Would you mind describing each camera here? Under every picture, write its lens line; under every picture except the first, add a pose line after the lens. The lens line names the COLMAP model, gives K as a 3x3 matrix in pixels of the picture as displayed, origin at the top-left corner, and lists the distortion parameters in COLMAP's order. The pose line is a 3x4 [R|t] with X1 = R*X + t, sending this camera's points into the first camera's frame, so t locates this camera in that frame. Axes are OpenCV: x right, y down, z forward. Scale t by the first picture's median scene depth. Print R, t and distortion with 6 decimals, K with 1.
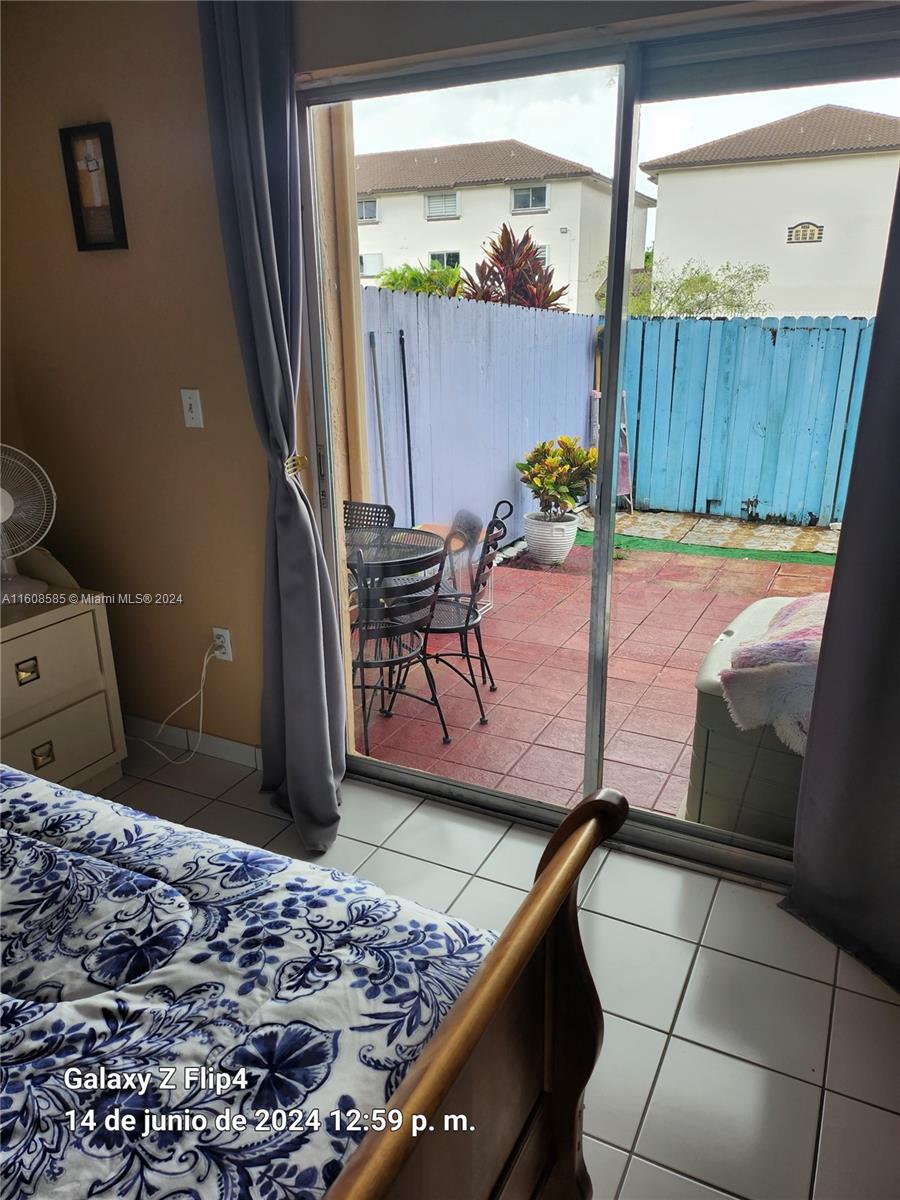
lens RADIAL K [[844.1, 0, 453.5], [0, 844.1, 606.7], [0, 0, 1]] dist [0.068819, -0.070498]
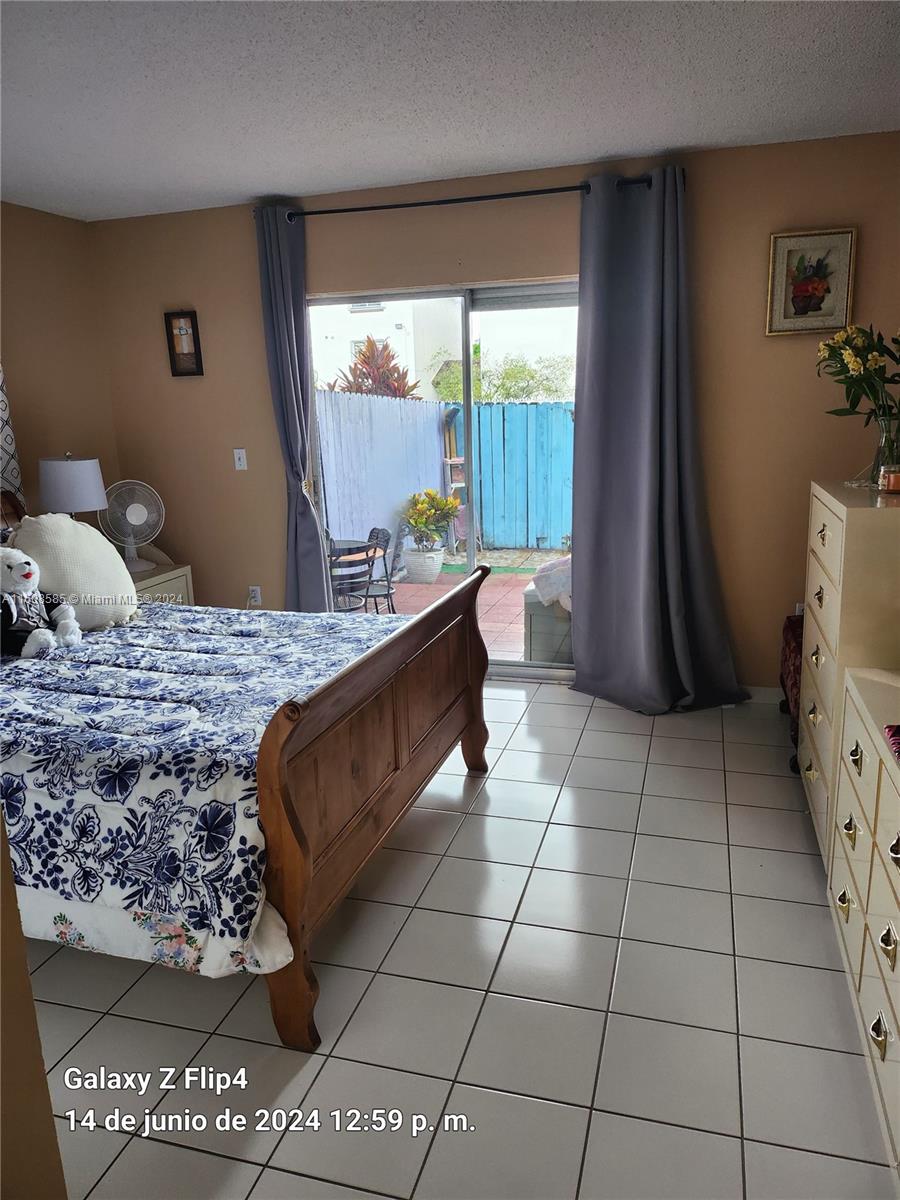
lens RADIAL K [[844.1, 0, 453.1], [0, 844.1, 607.5], [0, 0, 1]] dist [0.068819, -0.070498]
pose [[0.983281, -0.062191, 0.171147, -0.062892], [0.077502, 0.993423, -0.084285, 0.088100], [-0.164779, 0.096140, 0.981634, -0.269187]]
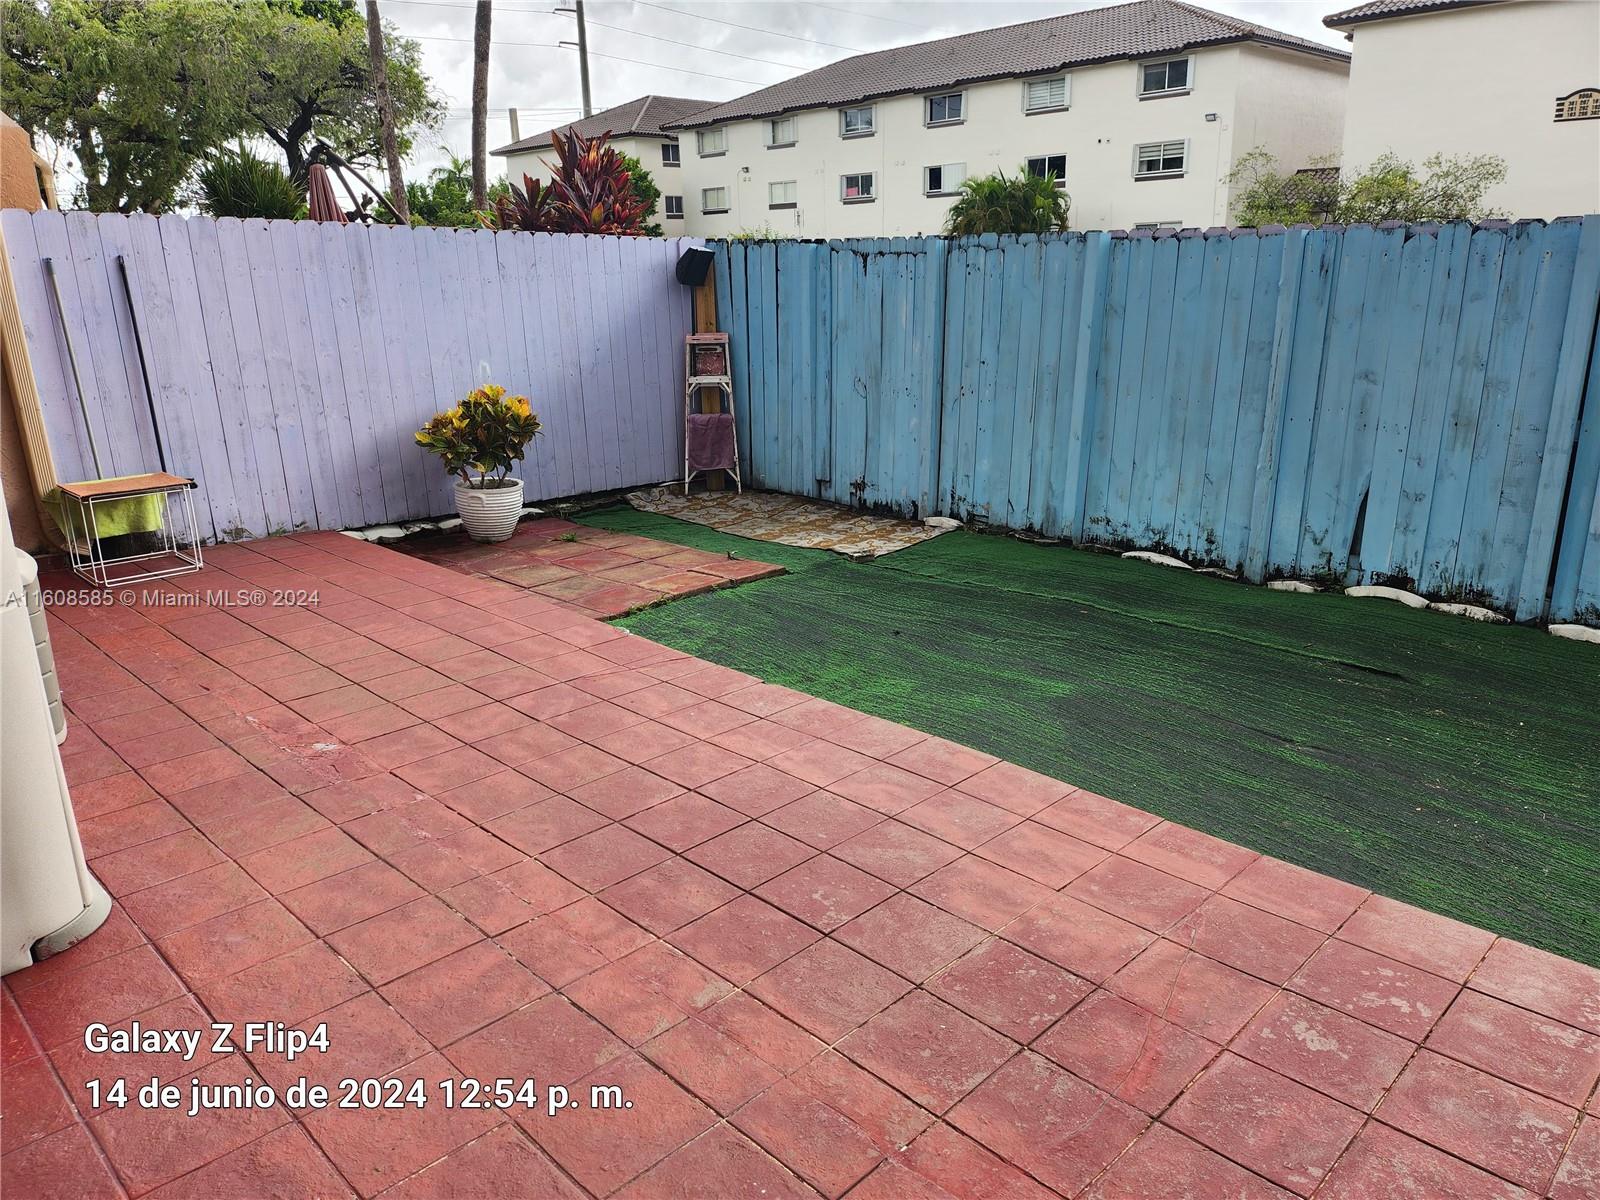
lens RADIAL K [[1125.5, 0, 796.6], [0, 1125.5, 594.0], [0, 0, 1]] dist [0.068819, -0.070498]
pose [[0.946893, 0.077839, -0.311986, 0.652129], [-0.087462, 0.996024, -0.016949, -0.006326], [0.309426, 0.043336, 0.949936, 0.052518]]
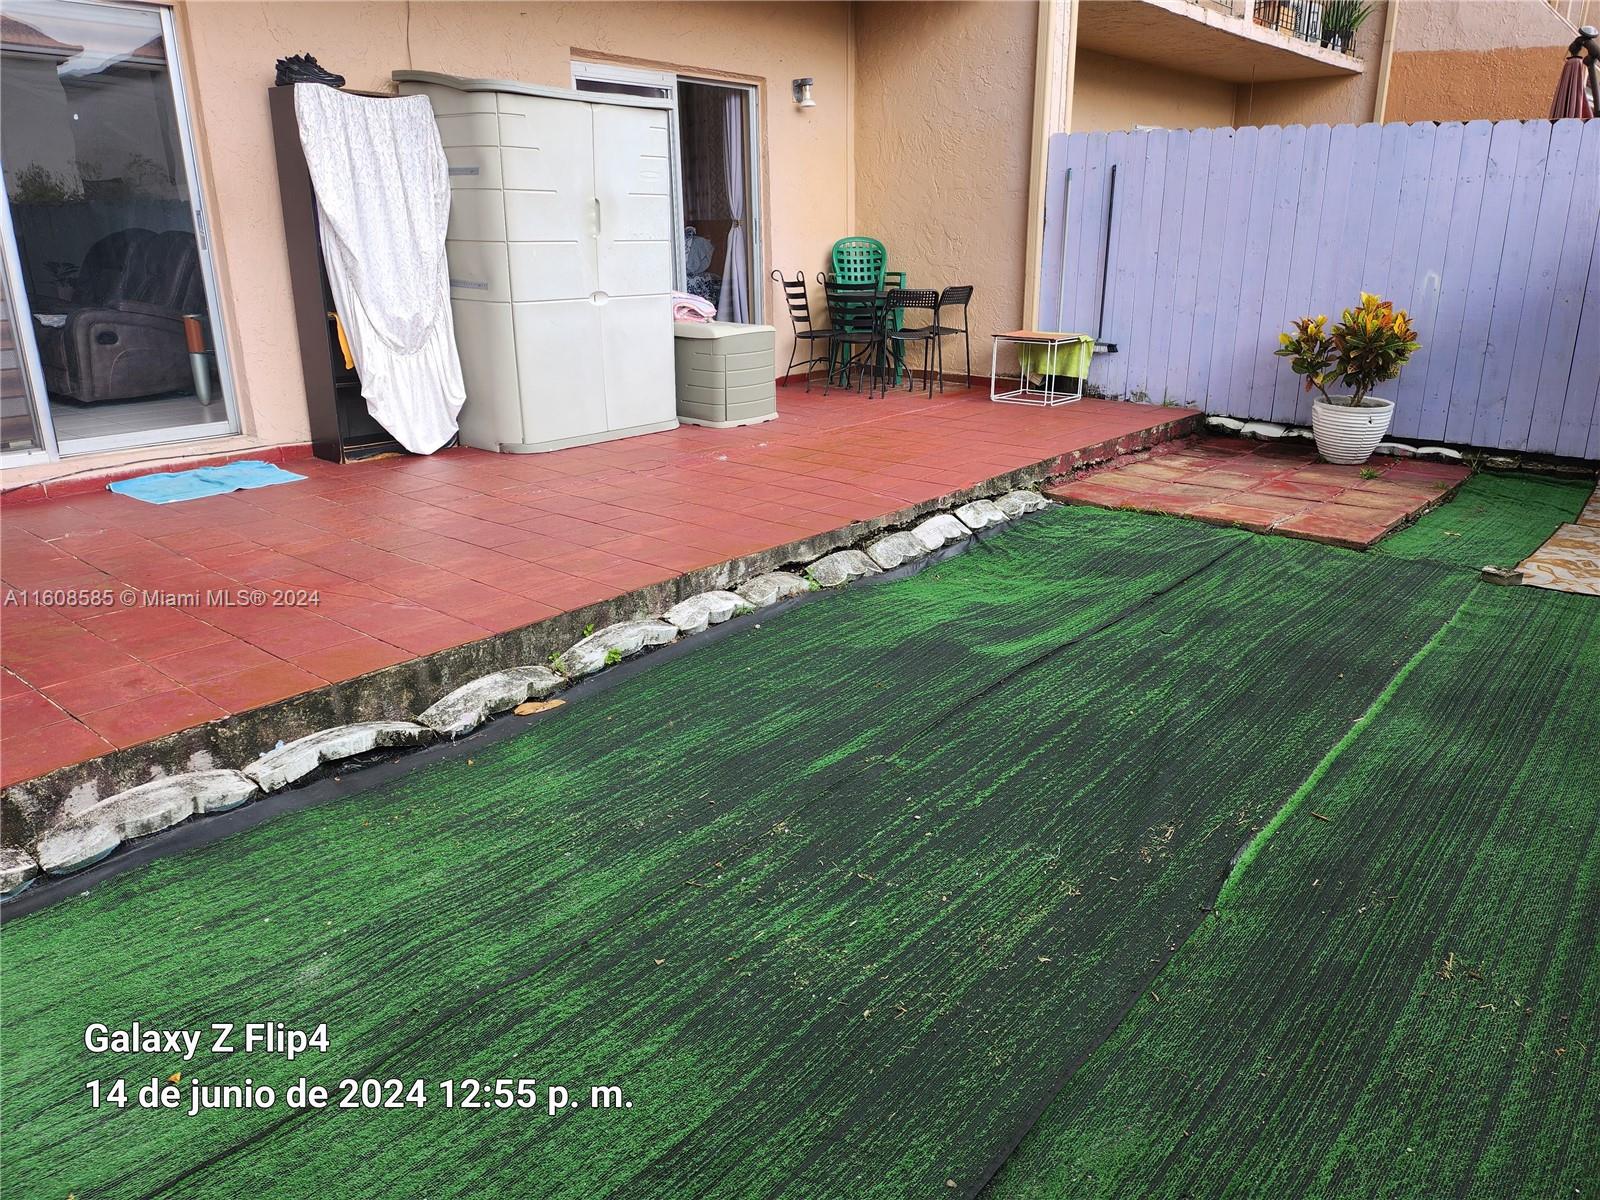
lens RADIAL K [[1125.5, 0, 801.5], [0, 1125.5, 596.3], [0, 0, 1]] dist [0.068819, -0.070498]
pose [[-0.221535, 0.309783, -0.924639, 1.100165], [-0.298187, 0.881261, 0.366693, -0.166148], [0.928443, 0.356951, -0.102857, 0.651288]]
